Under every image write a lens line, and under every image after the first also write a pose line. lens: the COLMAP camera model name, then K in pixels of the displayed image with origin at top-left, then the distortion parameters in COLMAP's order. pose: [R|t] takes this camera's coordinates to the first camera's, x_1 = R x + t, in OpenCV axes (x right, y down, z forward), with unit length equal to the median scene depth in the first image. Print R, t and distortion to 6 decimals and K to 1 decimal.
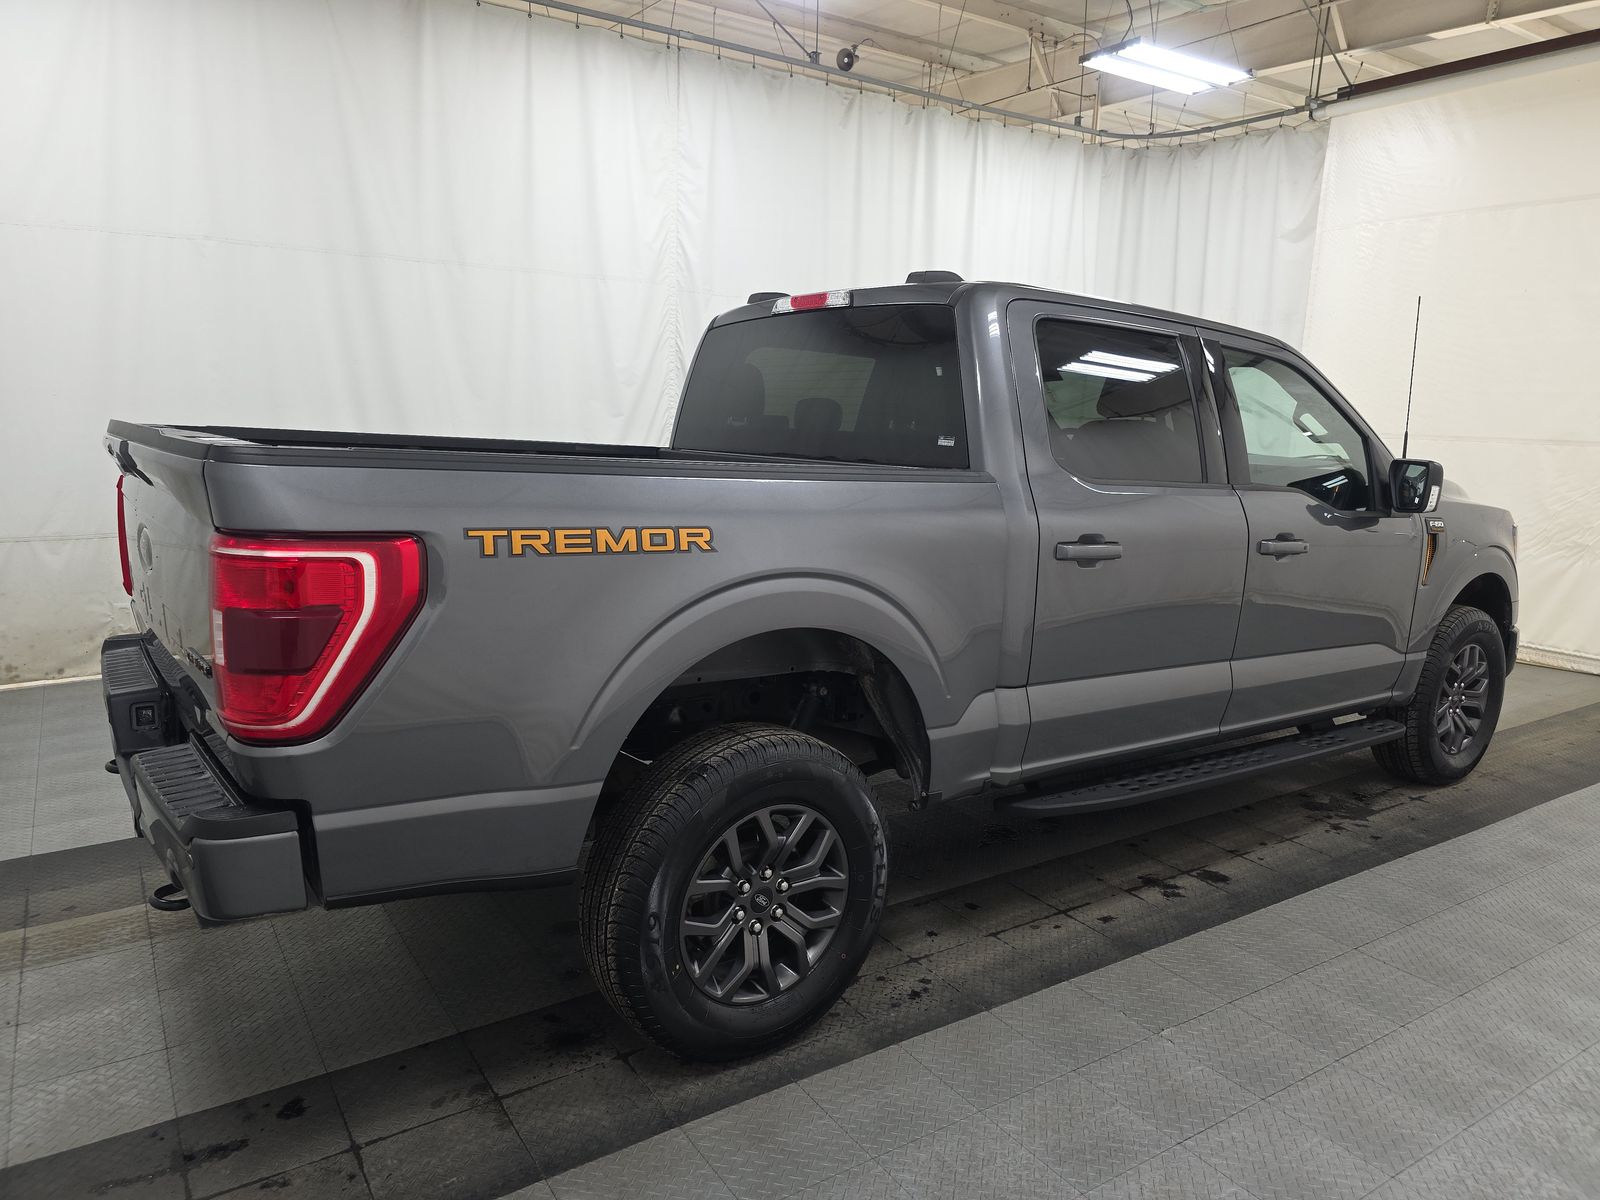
lens RADIAL K [[1083.6, 0, 809.5], [0, 1083.6, 602.4], [0, 0, 1]] dist [0.032914, -0.025825]
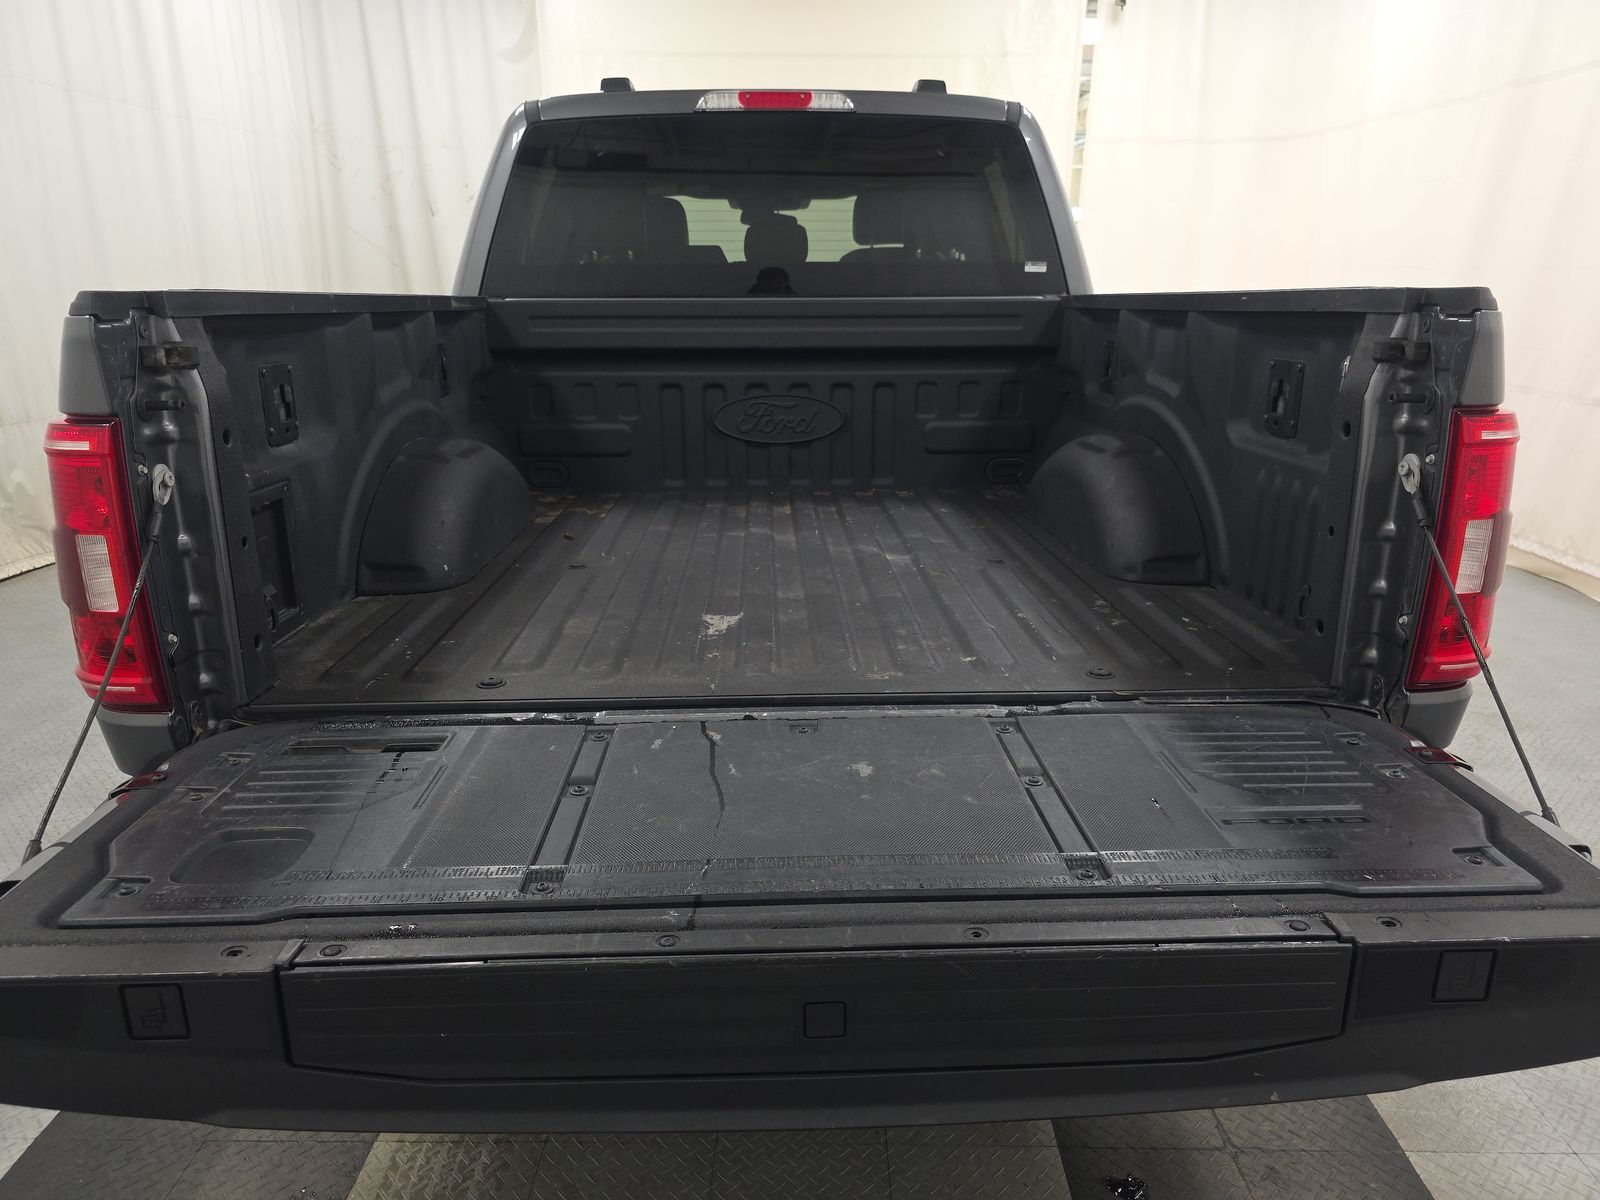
lens RADIAL K [[1083.6, 0, 811.3], [0, 1083.6, 602.5], [0, 0, 1]] dist [0.032914, -0.025825]
pose [[0.553329, -0.272109, 0.787263, -0.673851], [0.157612, 0.962265, 0.221819, -0.082987], [-0.817915, 0.001343, 0.575337, 0.464892]]
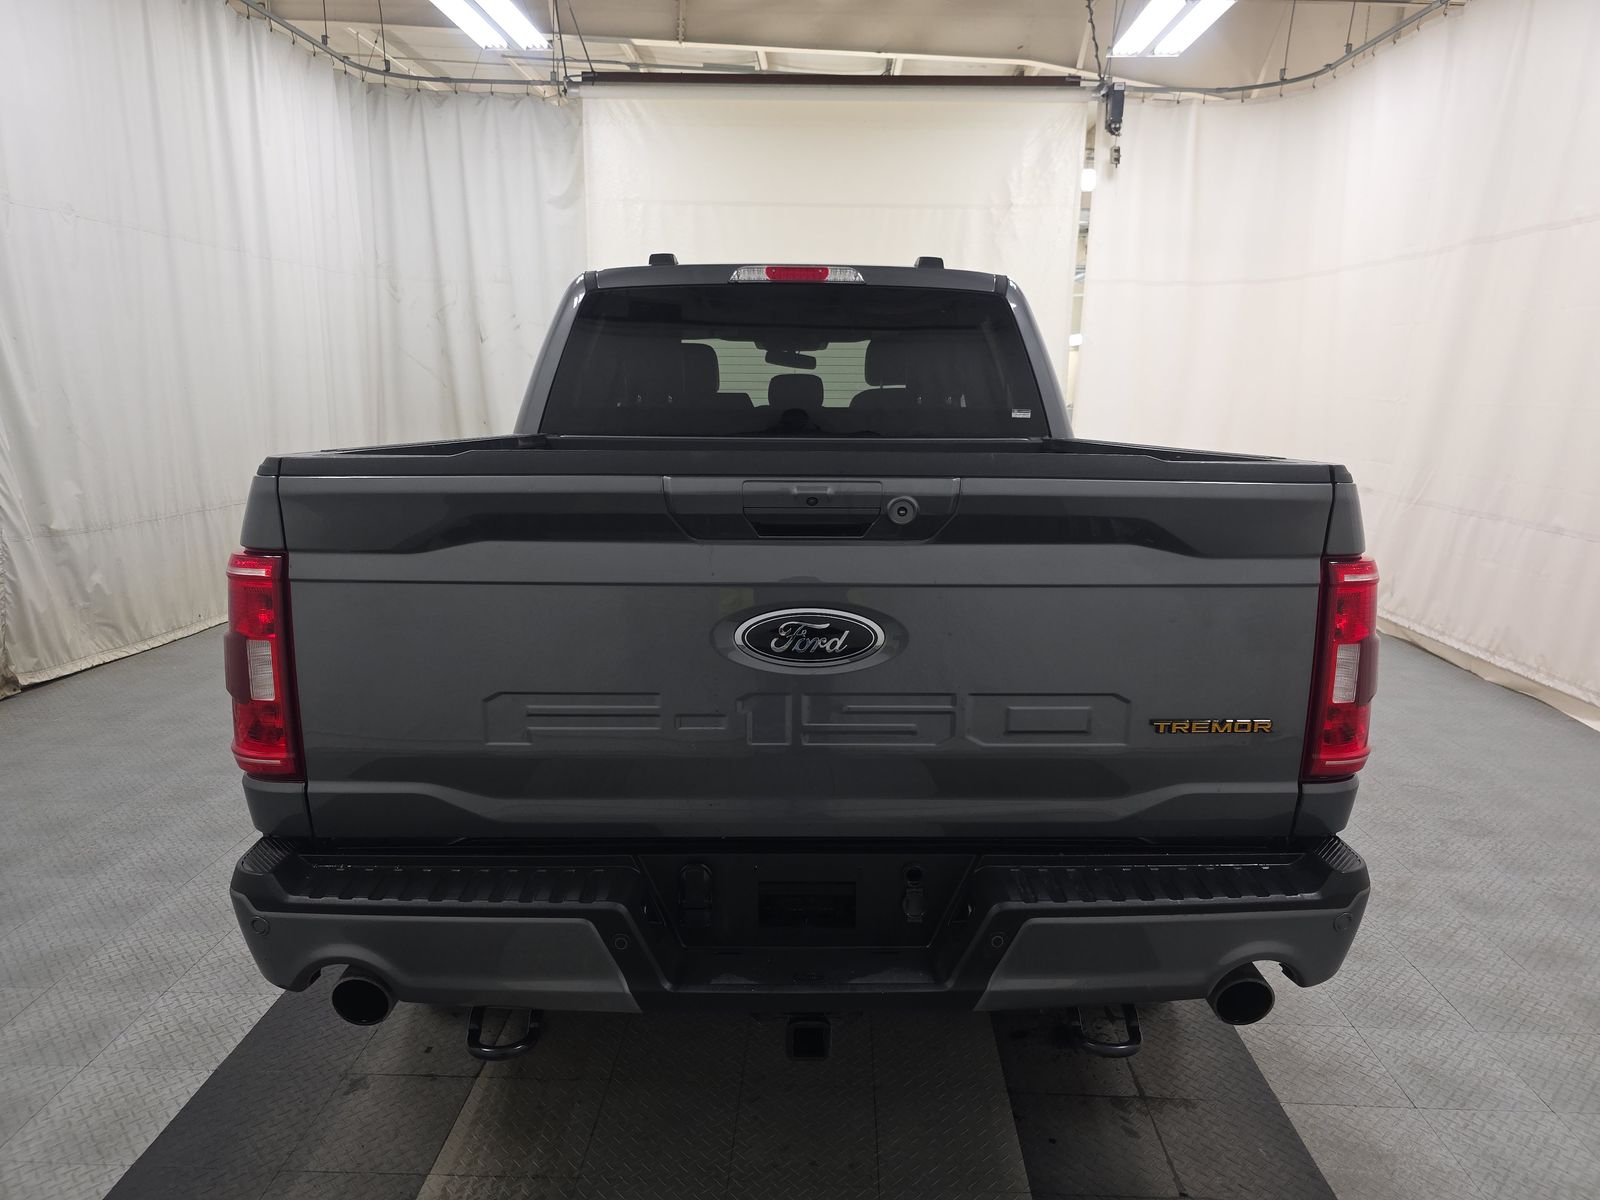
lens RADIAL K [[1083.6, 0, 812.2], [0, 1083.6, 590.2], [0, 0, 1]] dist [0.032914, -0.025825]
pose [[0.568666, -0.178312, 0.803009, -0.747800], [0.145690, 0.982621, 0.115022, -0.101254], [-0.809564, 0.051581, 0.584761, 0.405411]]
